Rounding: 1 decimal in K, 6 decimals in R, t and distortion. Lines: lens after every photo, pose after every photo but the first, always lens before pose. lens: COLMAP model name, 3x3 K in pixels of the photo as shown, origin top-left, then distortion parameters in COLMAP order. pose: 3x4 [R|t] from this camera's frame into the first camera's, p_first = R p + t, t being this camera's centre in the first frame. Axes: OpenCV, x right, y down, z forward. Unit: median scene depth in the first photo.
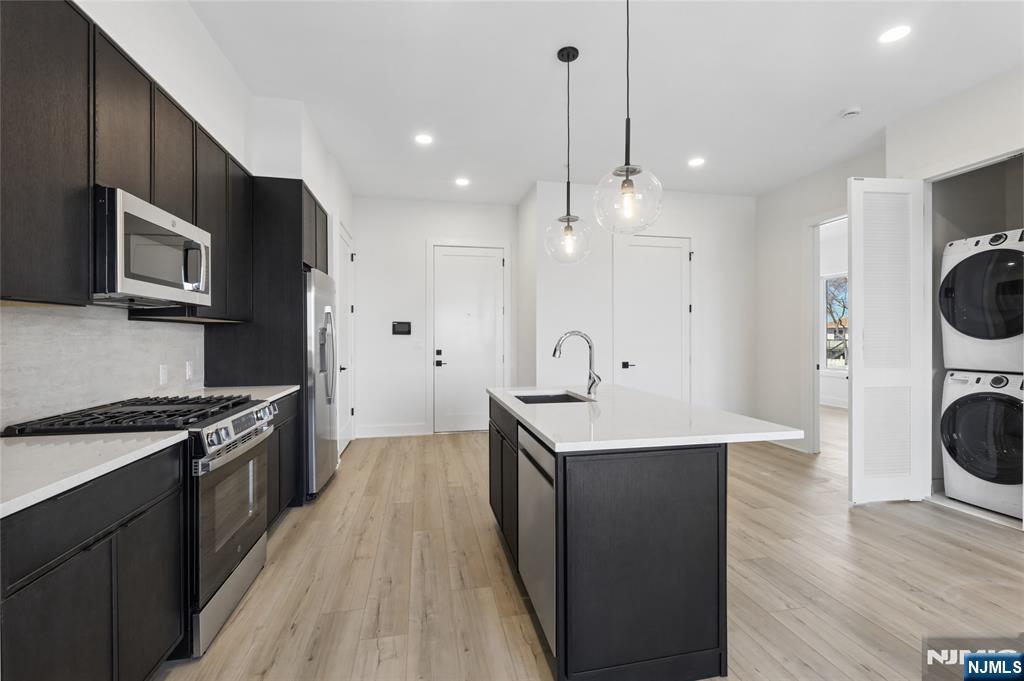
lens RADIAL K [[439.2, 0, 512.0], [0, 439.2, 340.5], [0, 0, 1]] dist [-0.006540, -0.000150]
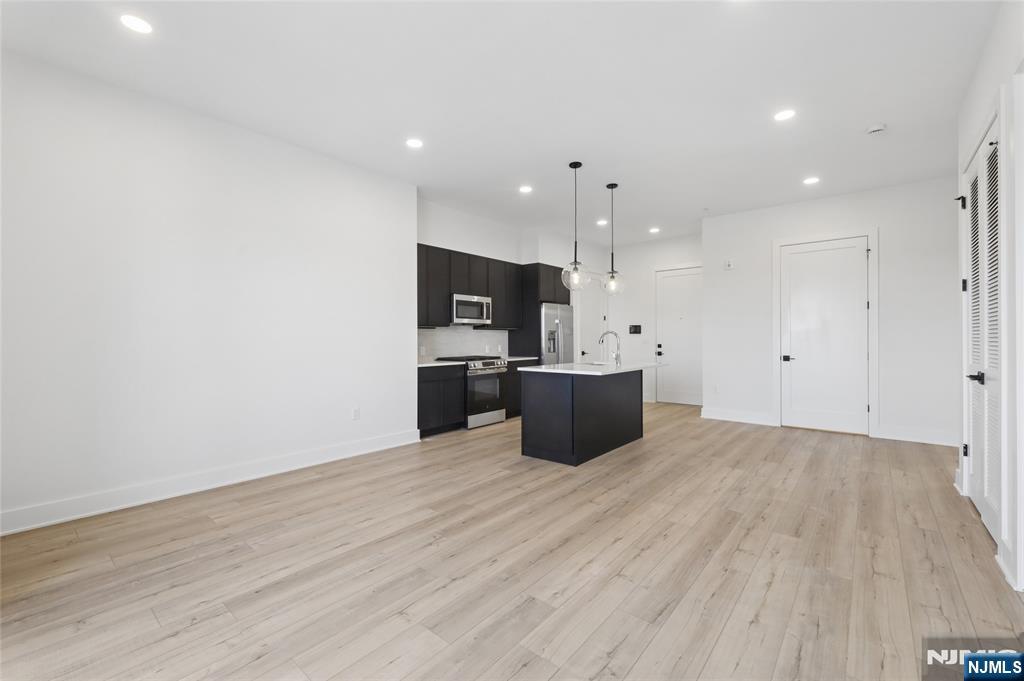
lens RADIAL K [[427.7, 0, 513.5], [0, 427.7, 341.2], [0, 0, 1]] dist [-0.000672, 0.000021]
pose [[0.624552, 0.003779, -0.780974, 1.306513], [-0.002824, 0.999993, 0.002581, 0.020058], [0.780978, 0.000593, 0.624559, -0.496255]]
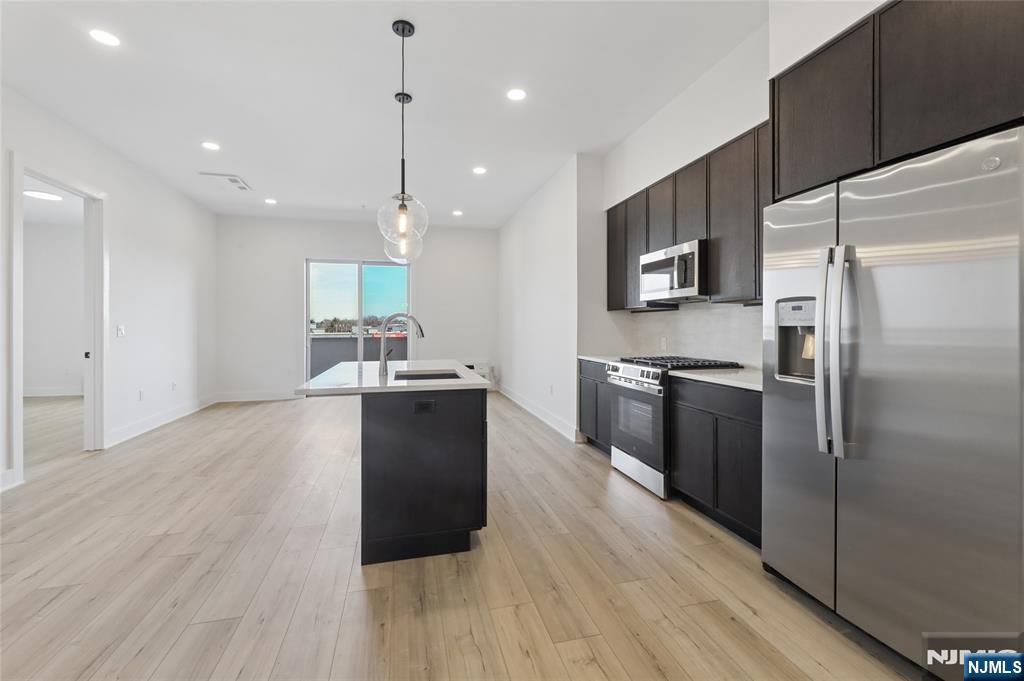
lens RADIAL K [[431.0, 0, 511.4], [0, 431.0, 322.3], [0, 0, 1]] dist [0.000372, -0.000203]
pose [[-0.998849, 0.002150, -0.047908, -0.065482], [0.002245, 0.999996, -0.001931, 0.002943], [0.047904, -0.002036, -0.998850, 1.968142]]
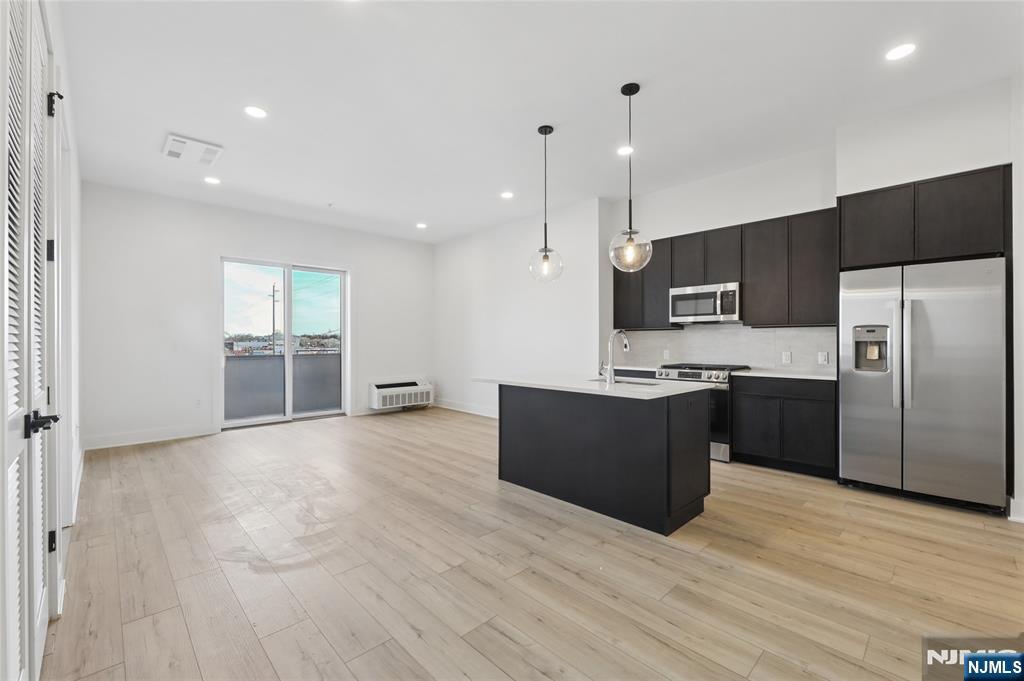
lens RADIAL K [[427.7, 0, 513.5], [0, 427.7, 341.2], [0, 0, 1]] dist [-0.000672, 0.000021]
pose [[-0.842214, 0.003380, -0.539133, 0.994842], [-0.000863, 0.999971, 0.007617, 0.000331], [0.539143, 0.006880, -0.842186, 1.782308]]
